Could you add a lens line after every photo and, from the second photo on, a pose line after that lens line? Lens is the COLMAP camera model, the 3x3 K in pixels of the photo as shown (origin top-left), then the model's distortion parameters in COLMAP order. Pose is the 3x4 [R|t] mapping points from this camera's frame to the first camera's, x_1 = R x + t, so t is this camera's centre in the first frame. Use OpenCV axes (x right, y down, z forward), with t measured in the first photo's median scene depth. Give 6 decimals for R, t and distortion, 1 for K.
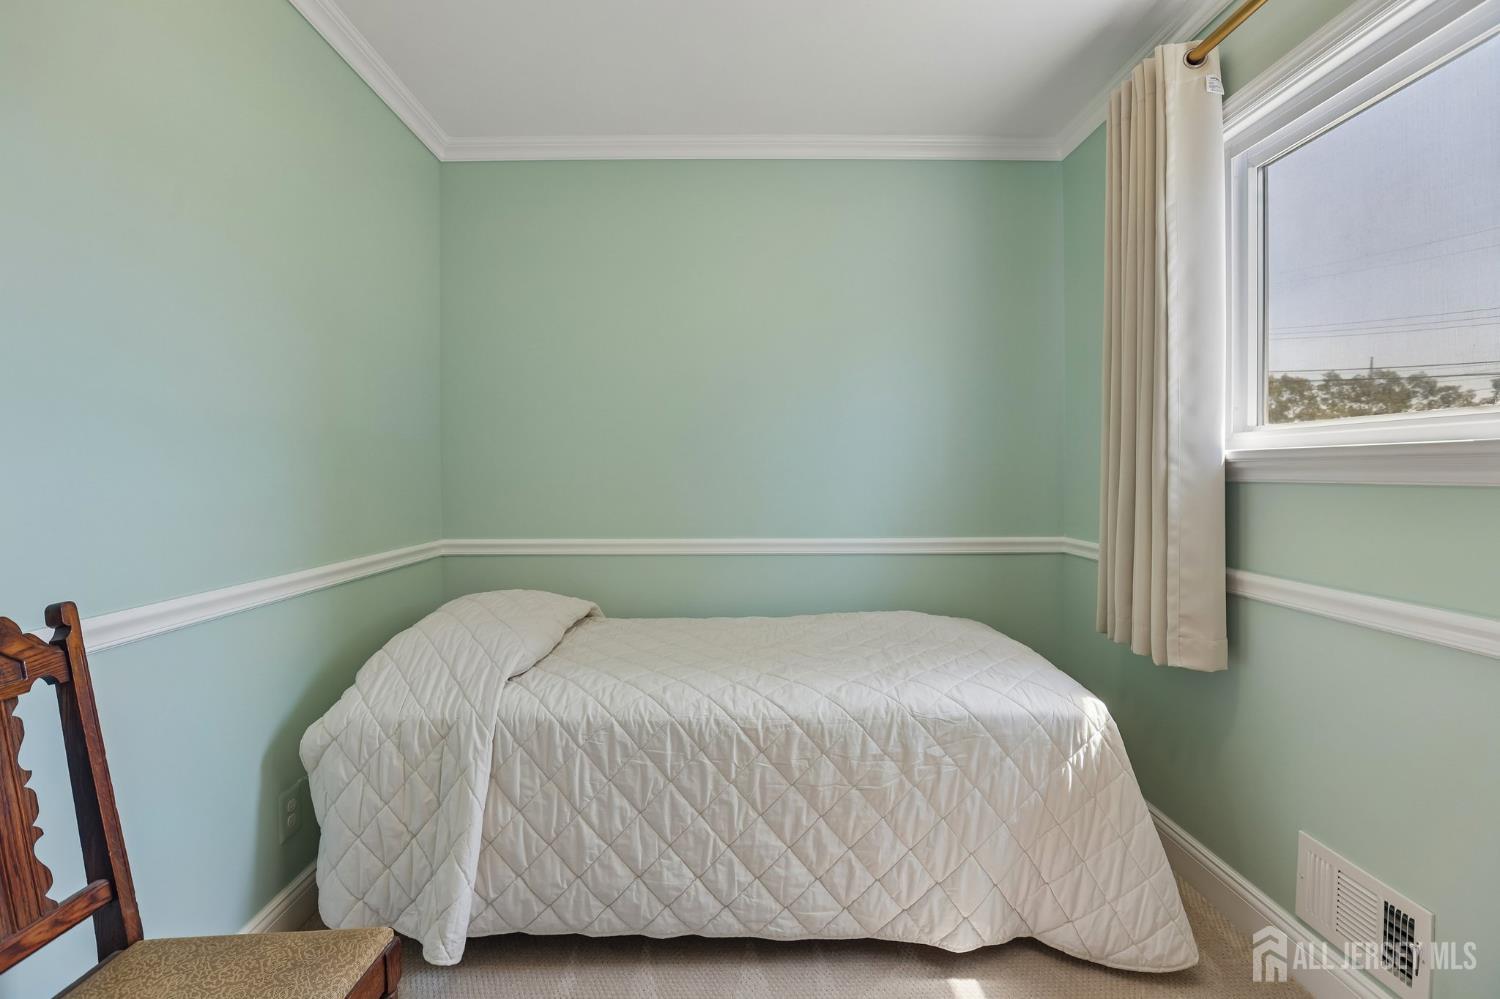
lens RADIAL K [[678.4, 0, 729.1], [0, 678.4, 490.5], [0, 0, 1]] dist [-0.050994, 0.018429]
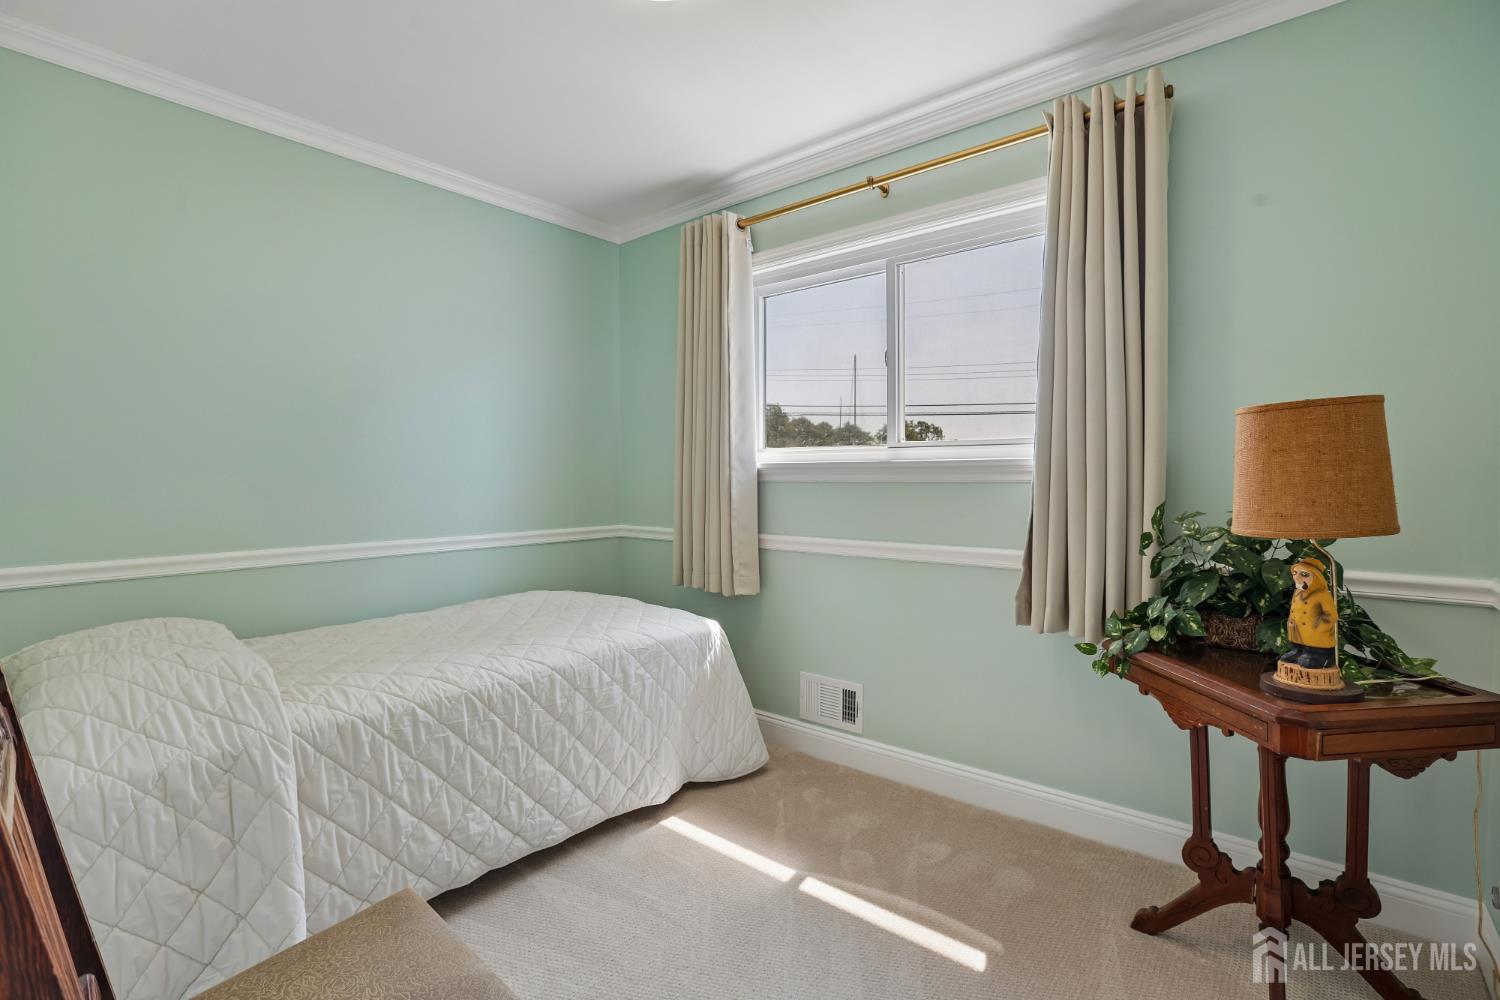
lens RADIAL K [[702.1, 0, 706.5], [0, 702.1, 499.5], [0, 0, 1]] dist [-0.056021, 0.033948]
pose [[0.662544, -0.023257, 0.748662, -0.700842], [0.018443, 0.999721, 0.014735, 0.003666], [-0.748796, 0.004045, 0.662788, -0.094015]]
